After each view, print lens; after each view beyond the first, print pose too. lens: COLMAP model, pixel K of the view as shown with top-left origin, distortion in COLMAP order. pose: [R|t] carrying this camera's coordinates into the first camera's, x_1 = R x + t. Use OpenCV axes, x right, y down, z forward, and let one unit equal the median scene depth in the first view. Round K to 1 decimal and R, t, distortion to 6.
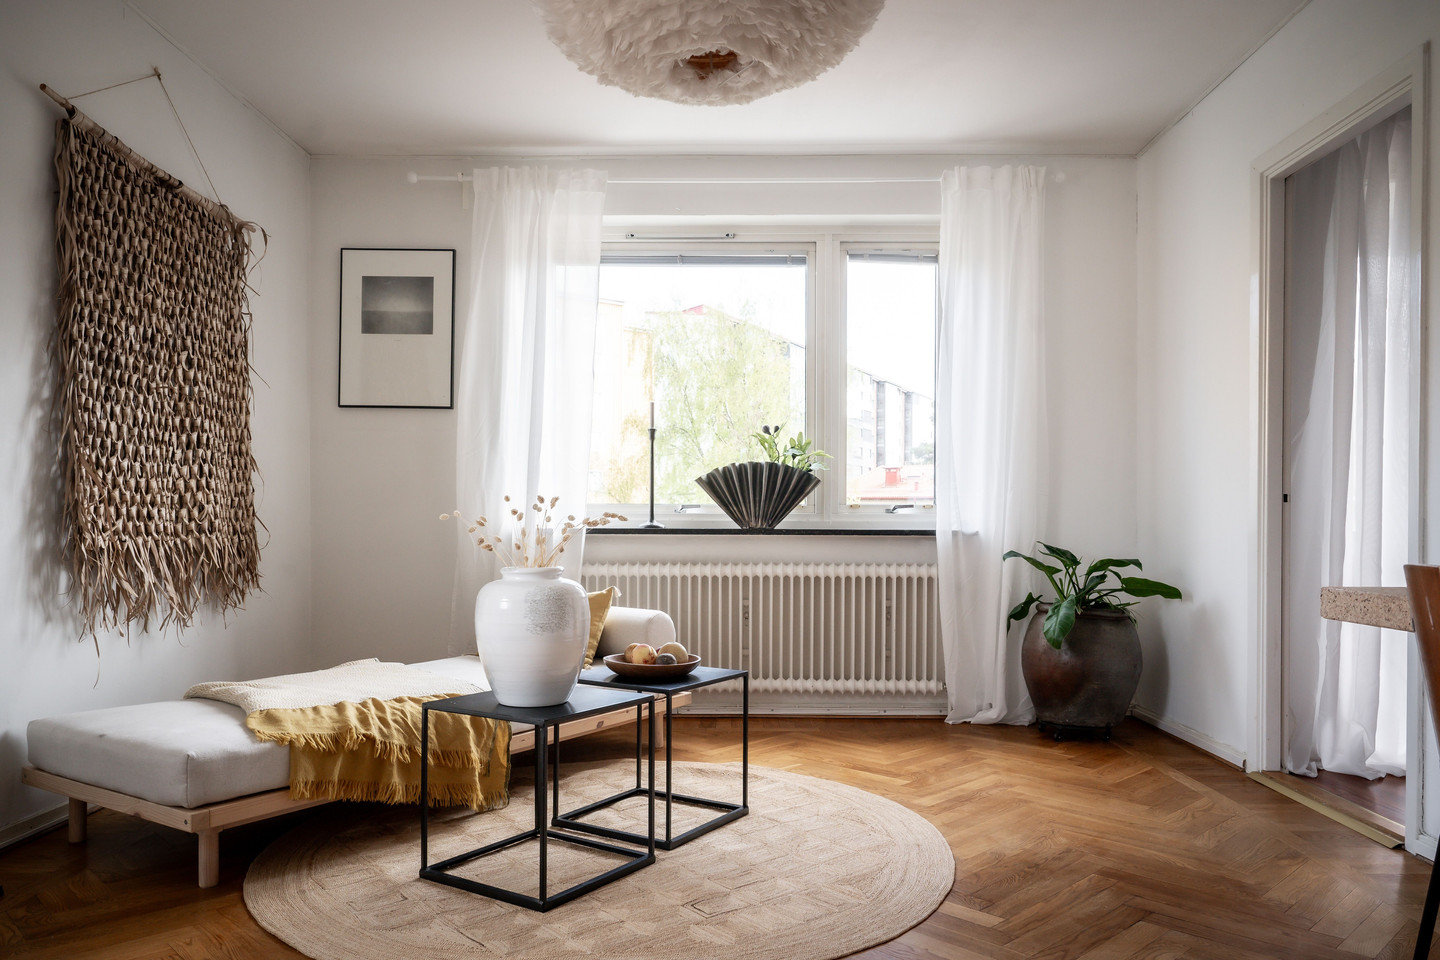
lens RADIAL K [[1022.6, 0, 720.9], [0, 1022.6, 524.4], [0, 0, 1]] dist [-0.002847, 0.001831]
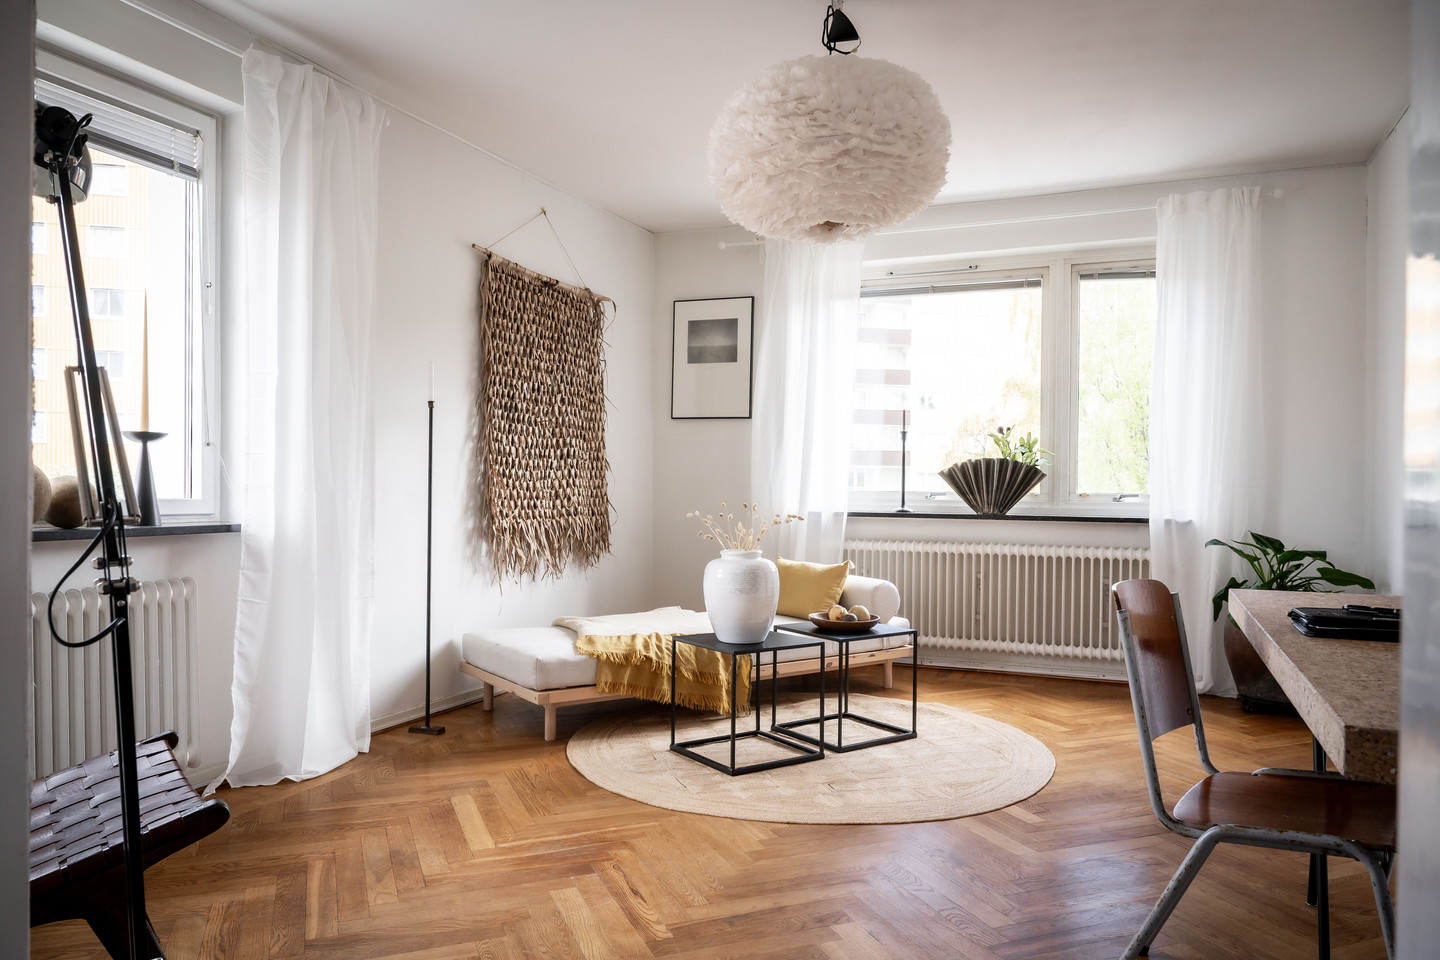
lens RADIAL K [[1010.3, 0, 720.0], [0, 1010.3, 480.0], [0, 0, 1]] dist [0.003314, -0.002478]
pose [[0.924498, 0.003625, -0.381171, 0.266956], [-0.004585, 0.999988, -0.001609, -0.044590], [0.381160, 0.003235, 0.924503, -0.287404]]
